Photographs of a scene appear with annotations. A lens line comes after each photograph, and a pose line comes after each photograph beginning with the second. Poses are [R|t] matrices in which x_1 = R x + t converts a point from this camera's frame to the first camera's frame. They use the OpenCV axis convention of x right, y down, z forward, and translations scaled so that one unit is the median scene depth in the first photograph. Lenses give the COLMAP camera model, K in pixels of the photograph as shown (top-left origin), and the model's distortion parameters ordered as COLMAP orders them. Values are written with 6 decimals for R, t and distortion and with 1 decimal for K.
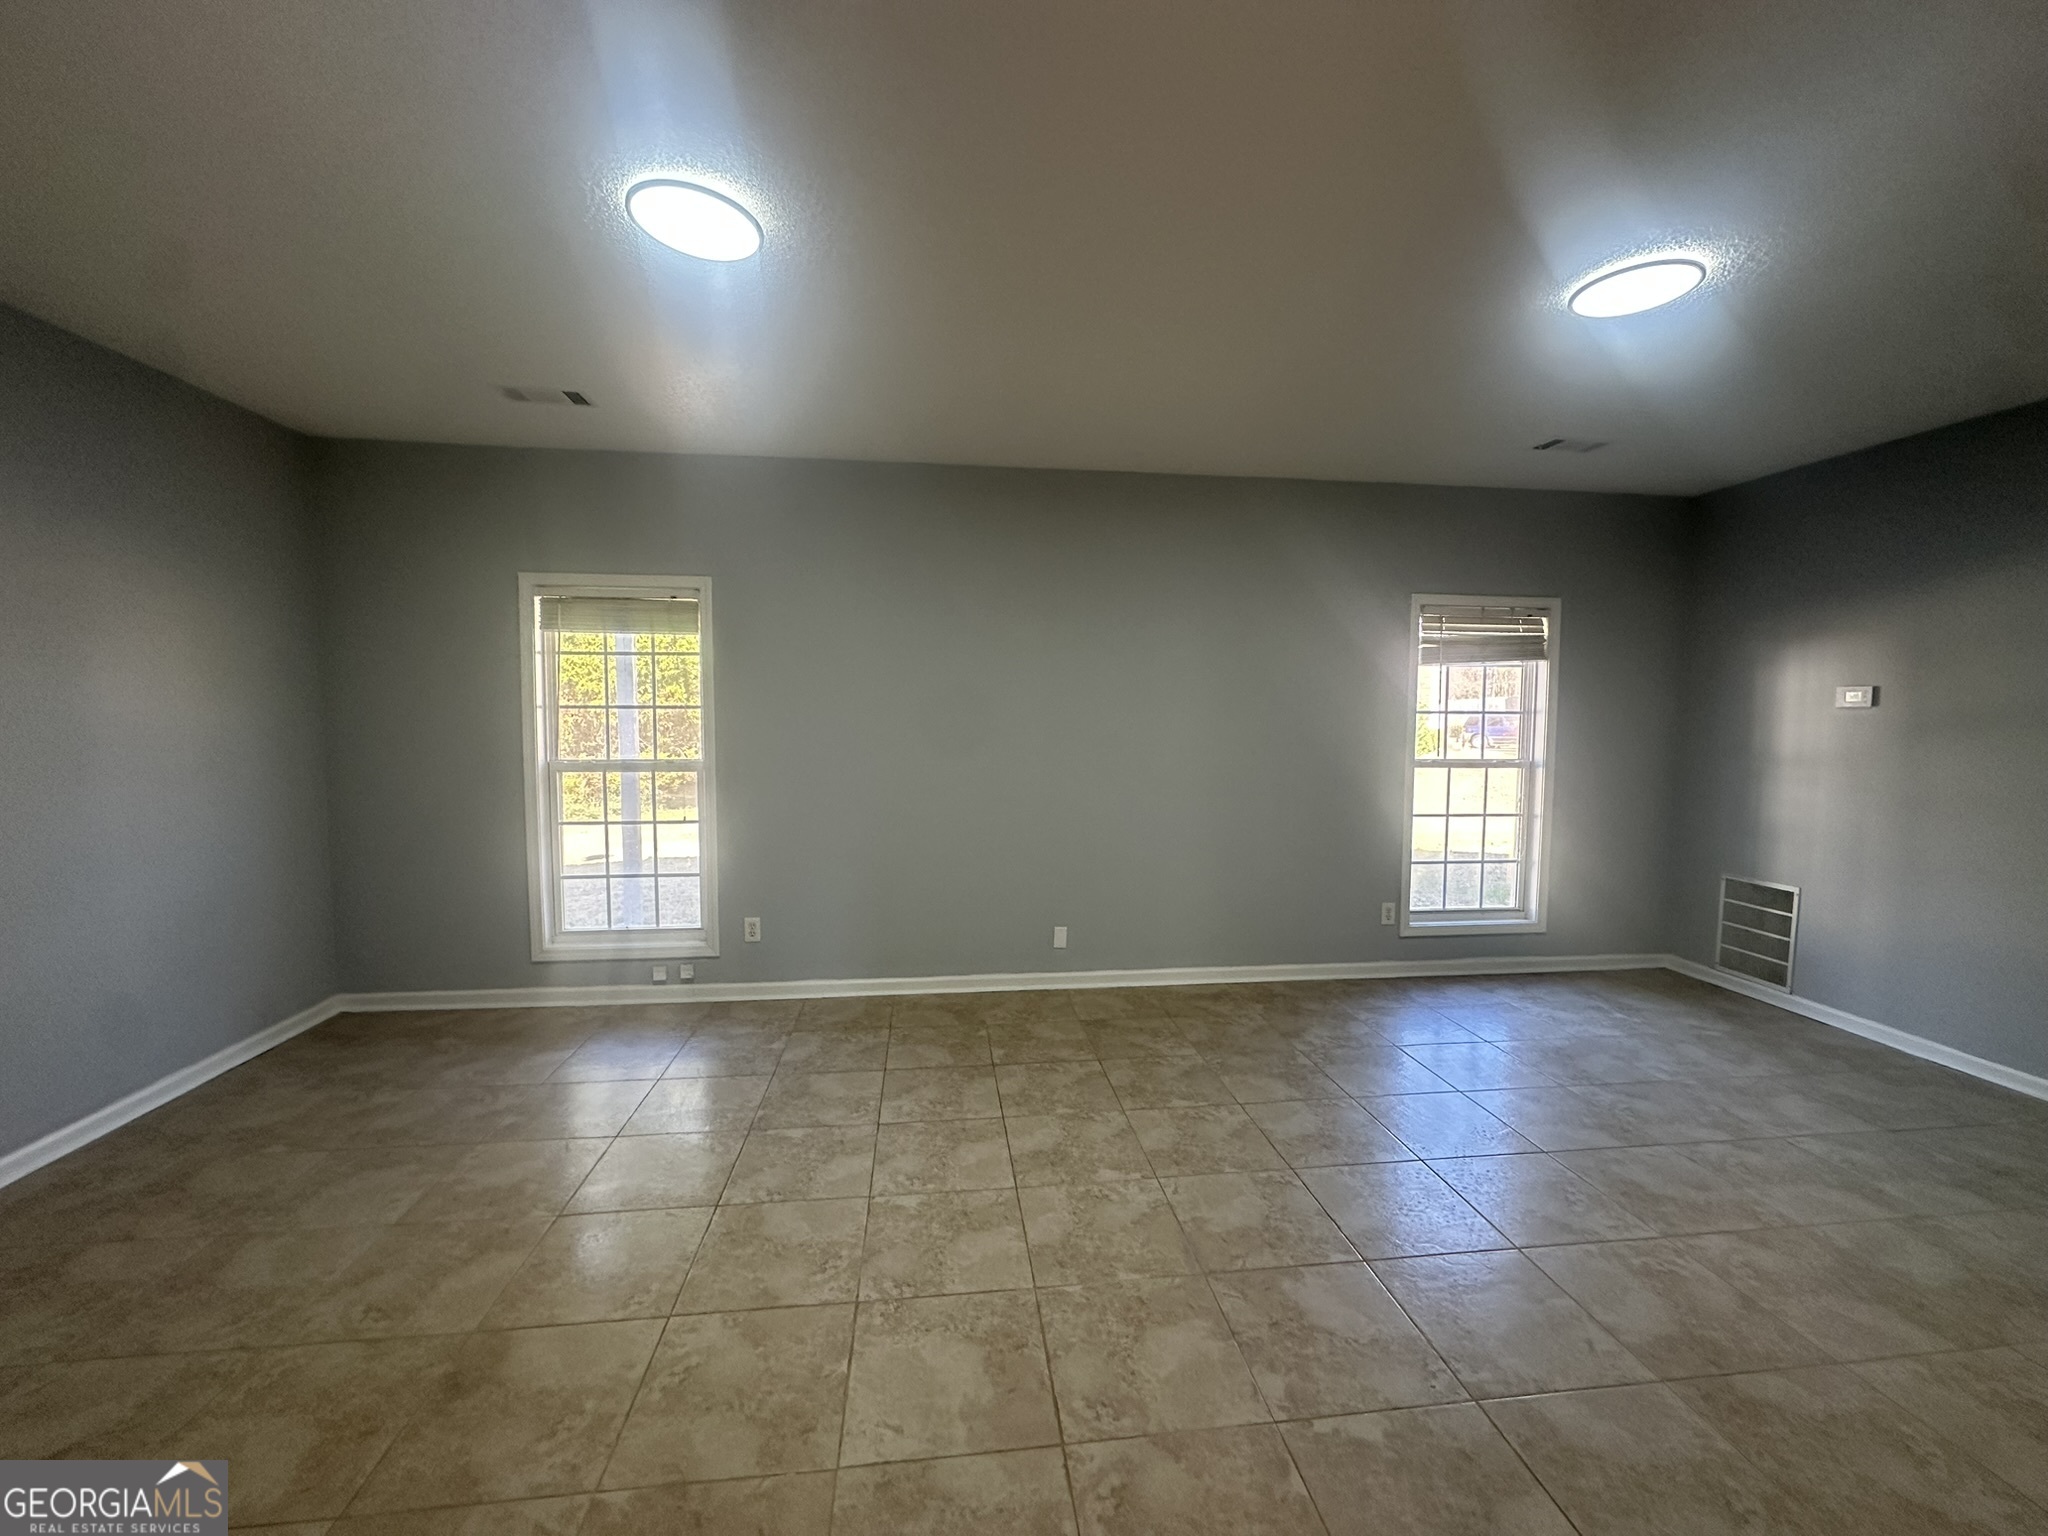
lens RADIAL K [[813.3, 0, 1024.0], [0, 813.3, 768.0], [0, 0, 1]] dist [-0.002664, -0.000325]
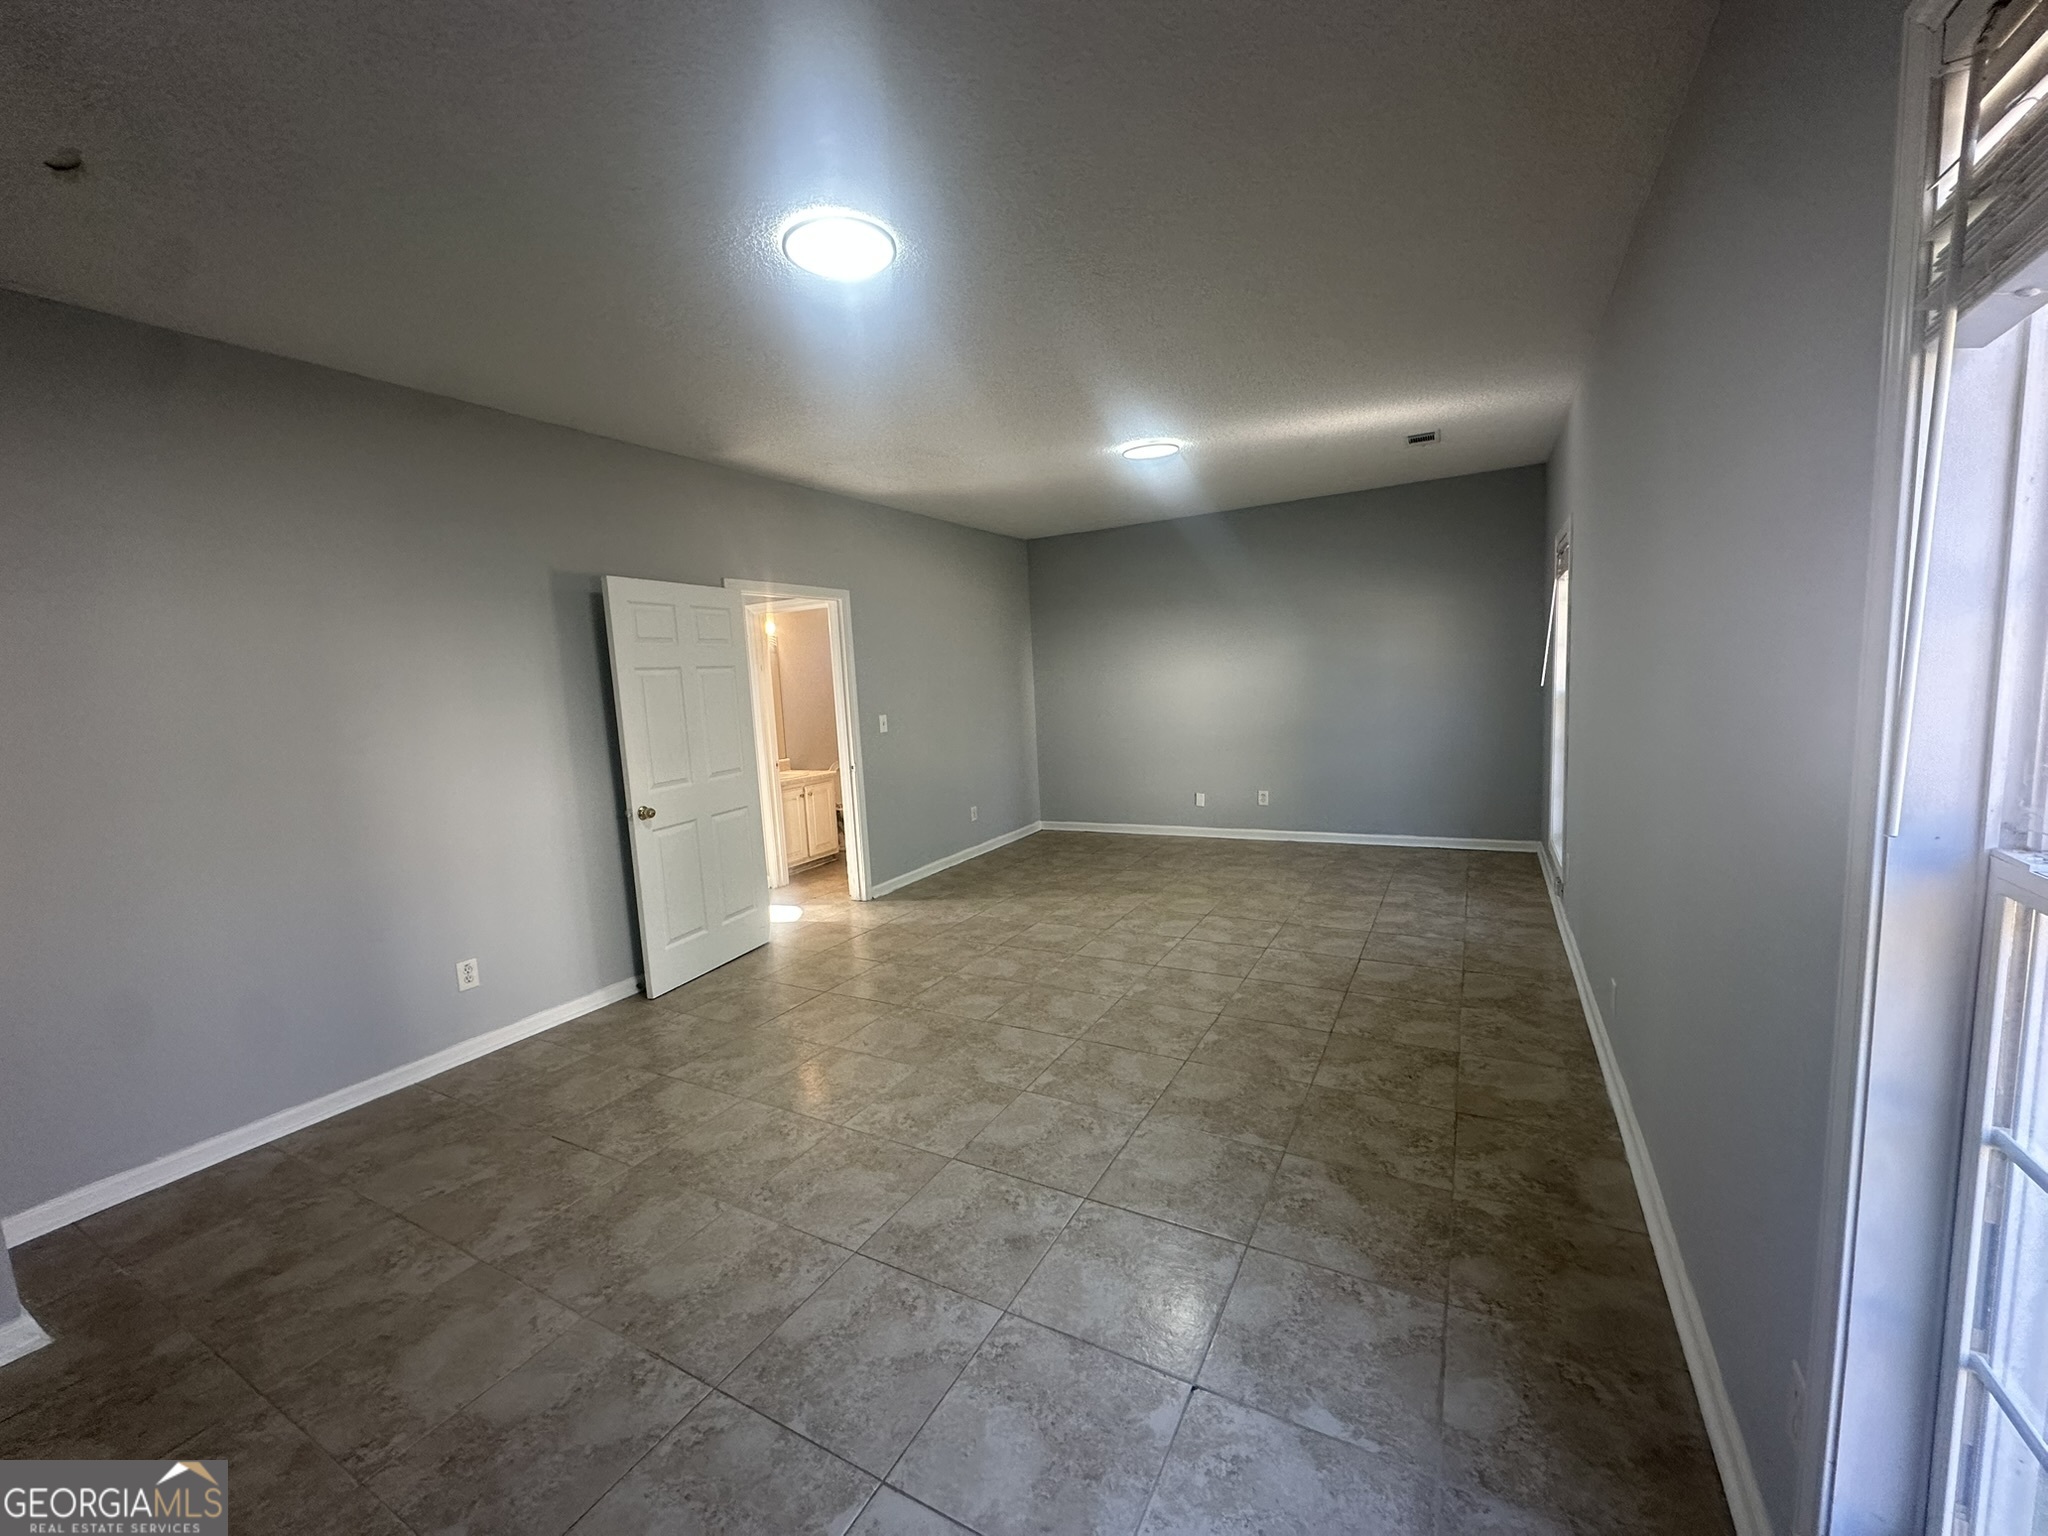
lens RADIAL K [[813.3, 0, 1024.0], [0, 813.3, 768.0], [0, 0, 1]] dist [-0.002664, -0.000325]
pose [[-0.581883, 0.114931, -0.805111, 1.208677], [-0.007288, 0.989187, 0.146475, -0.086259], [0.813240, 0.091099, -0.574754, 1.465218]]
